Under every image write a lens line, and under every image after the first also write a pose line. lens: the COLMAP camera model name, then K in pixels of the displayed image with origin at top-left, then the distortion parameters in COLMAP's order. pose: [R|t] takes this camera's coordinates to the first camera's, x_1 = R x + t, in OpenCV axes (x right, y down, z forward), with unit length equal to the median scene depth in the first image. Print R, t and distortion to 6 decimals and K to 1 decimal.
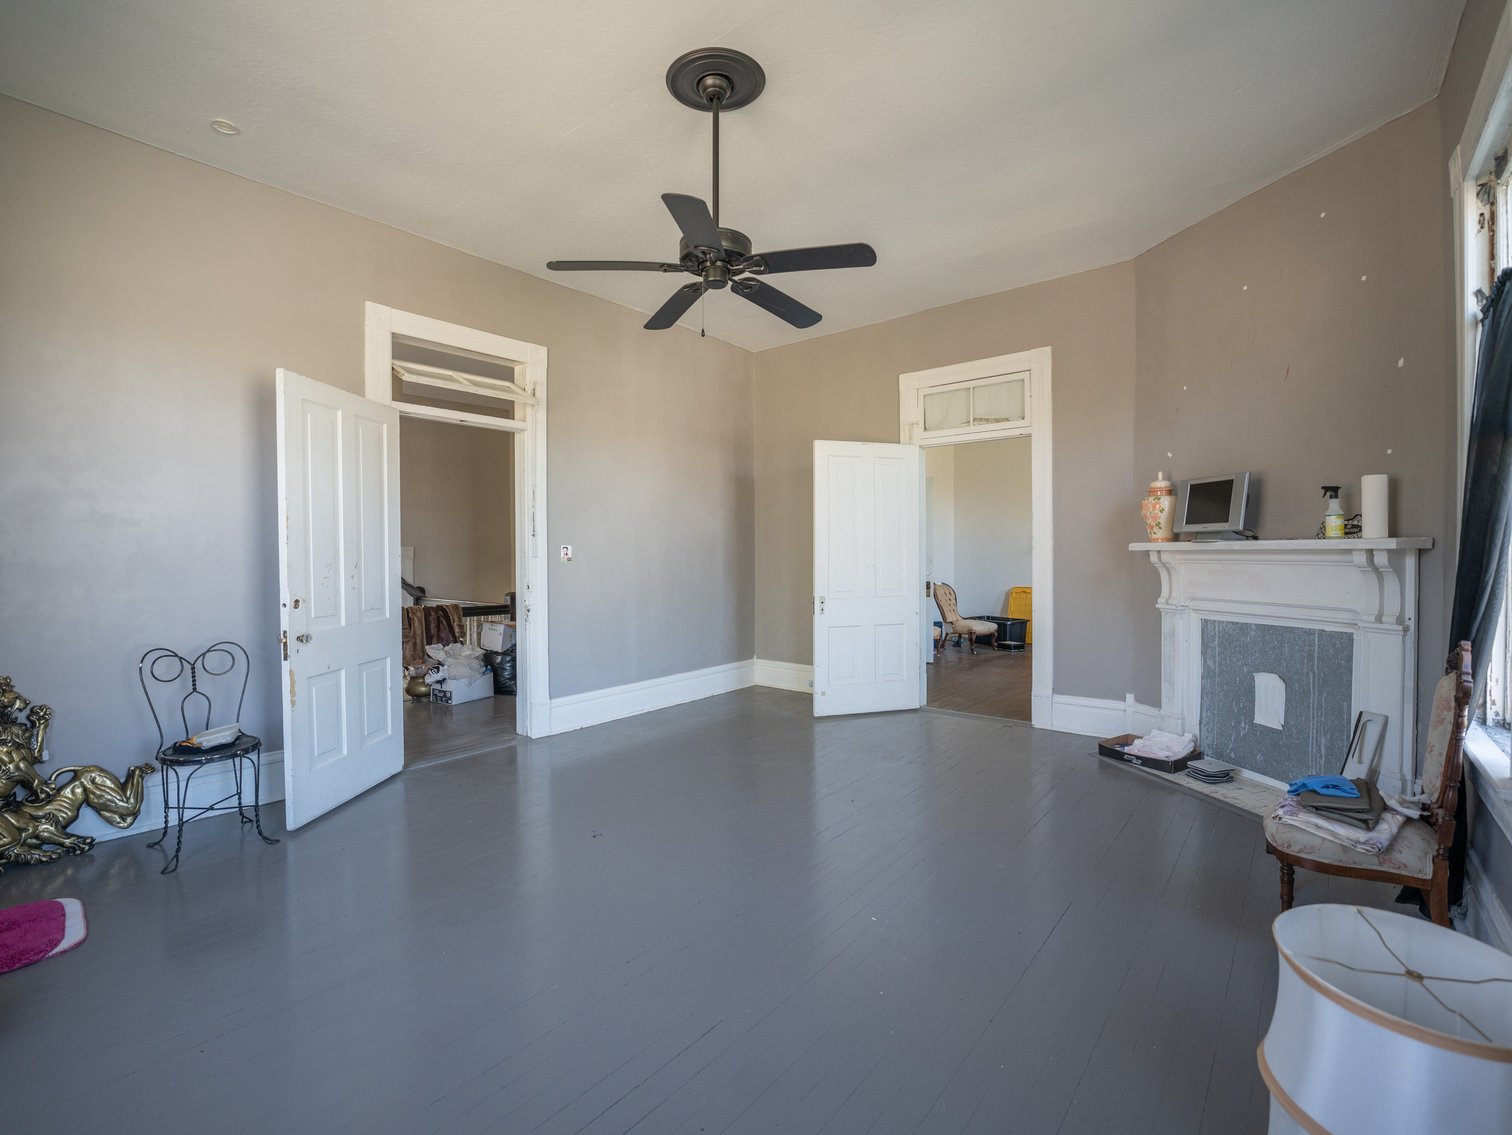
lens RADIAL K [[684.9, 0, 753.9], [0, 684.9, 564.6], [0, 0, 1]] dist [-0.018491, -0.001048]
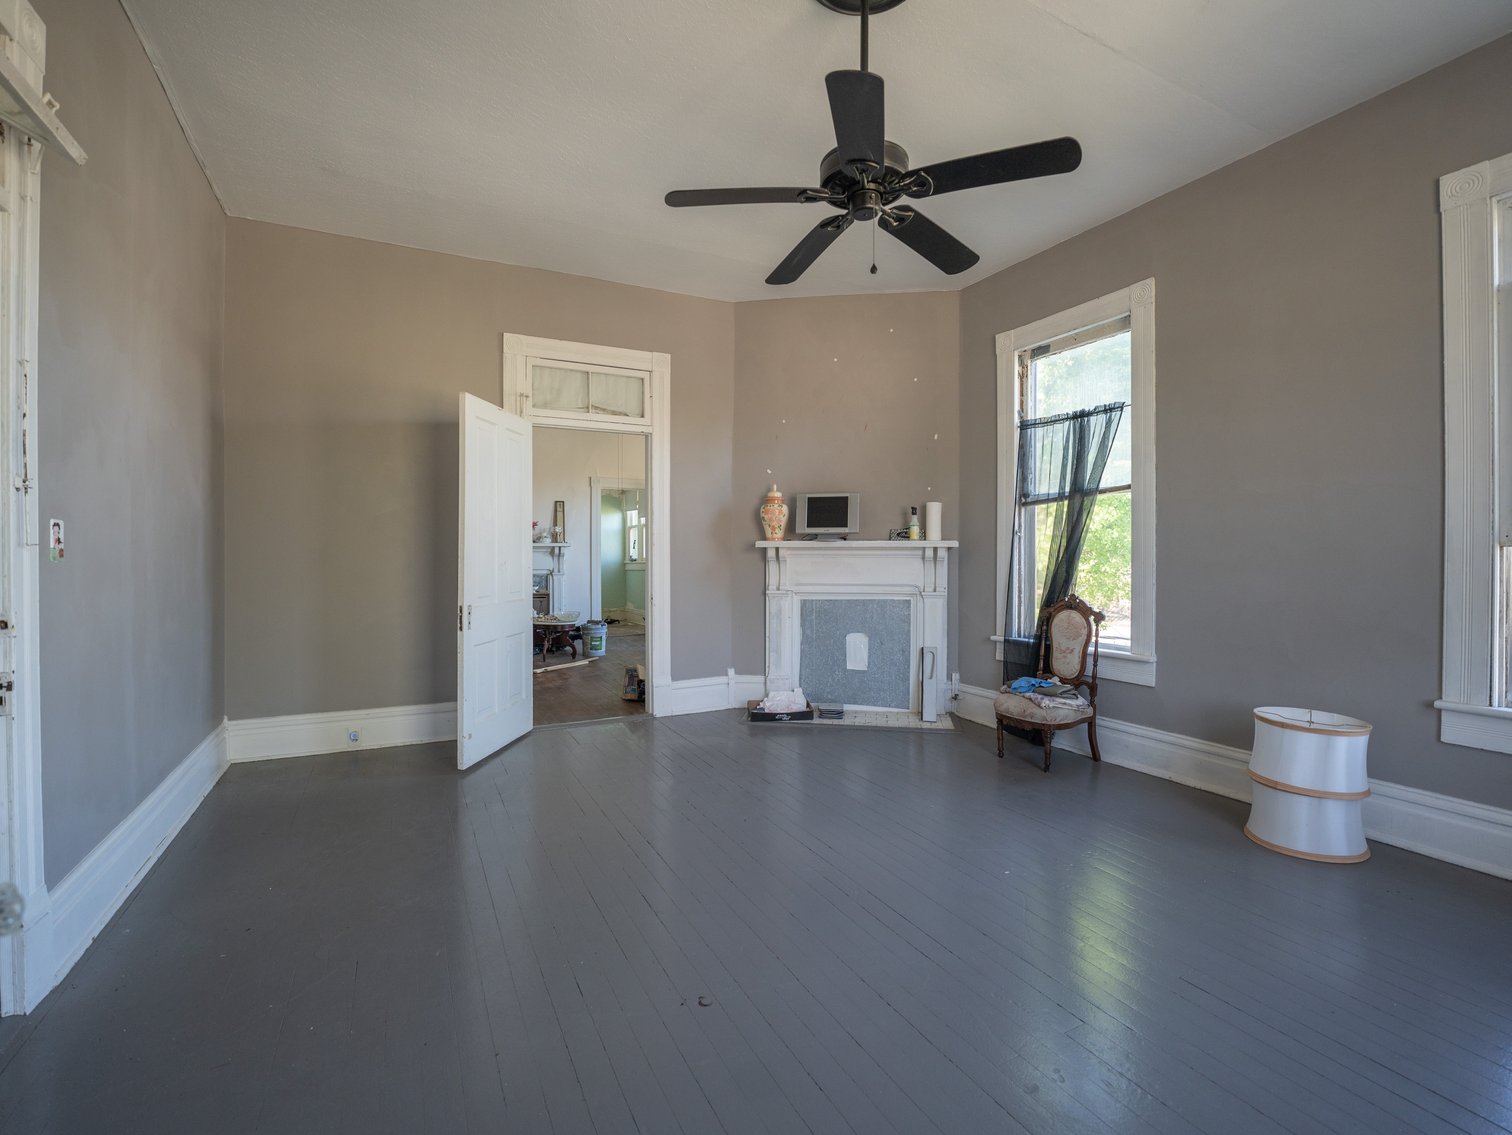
lens RADIAL K [[684.9, 0, 754.1], [0, 684.9, 560.8], [0, 0, 1]] dist [-0.018491, -0.001048]
pose [[0.399667, -0.005863, 0.916642, -0.579780], [0.012063, 0.999927, 0.001136, 0.002173], [-0.916581, 0.010603, 0.399708, 0.538494]]
